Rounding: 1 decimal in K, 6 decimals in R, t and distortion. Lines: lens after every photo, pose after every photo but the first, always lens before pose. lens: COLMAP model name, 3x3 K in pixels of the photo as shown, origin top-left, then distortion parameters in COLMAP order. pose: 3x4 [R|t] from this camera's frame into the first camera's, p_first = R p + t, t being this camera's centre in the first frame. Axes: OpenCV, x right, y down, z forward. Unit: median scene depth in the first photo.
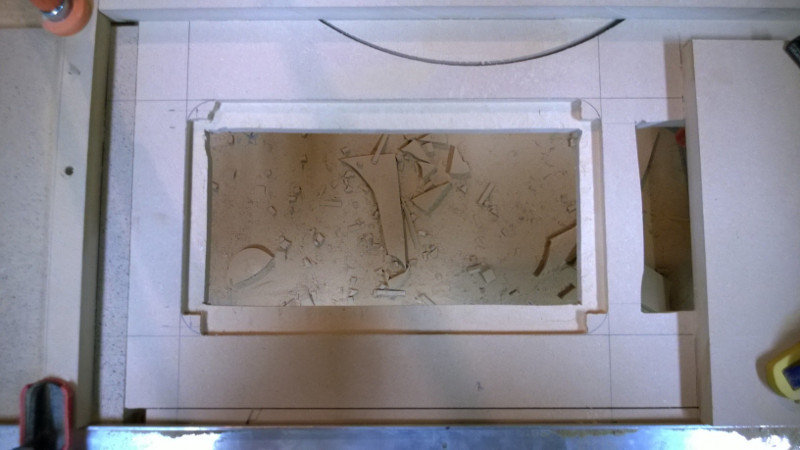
lens RADIAL K [[626.7, 0, 400.0], [0, 626.7, 225.0], [0, 0, 1]] dist [-0.010922, -0.012936]
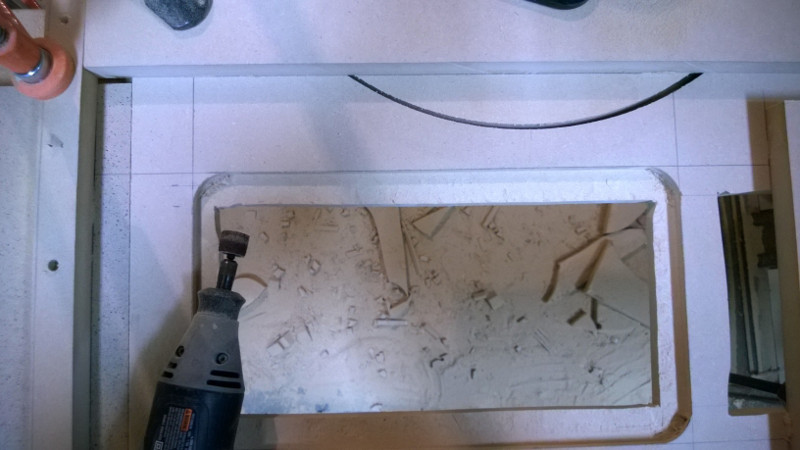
lens RADIAL K [[628.5, 0, 400.0], [0, 628.5, 225.0], [0, 0, 1]] dist [-0.002357, -0.040868]
pose [[0.999169, -0.014765, 0.037995, -0.093940], [0.014174, 0.999775, 0.015766, -0.136233], [-0.038219, -0.015214, 0.999154, 0.143123]]
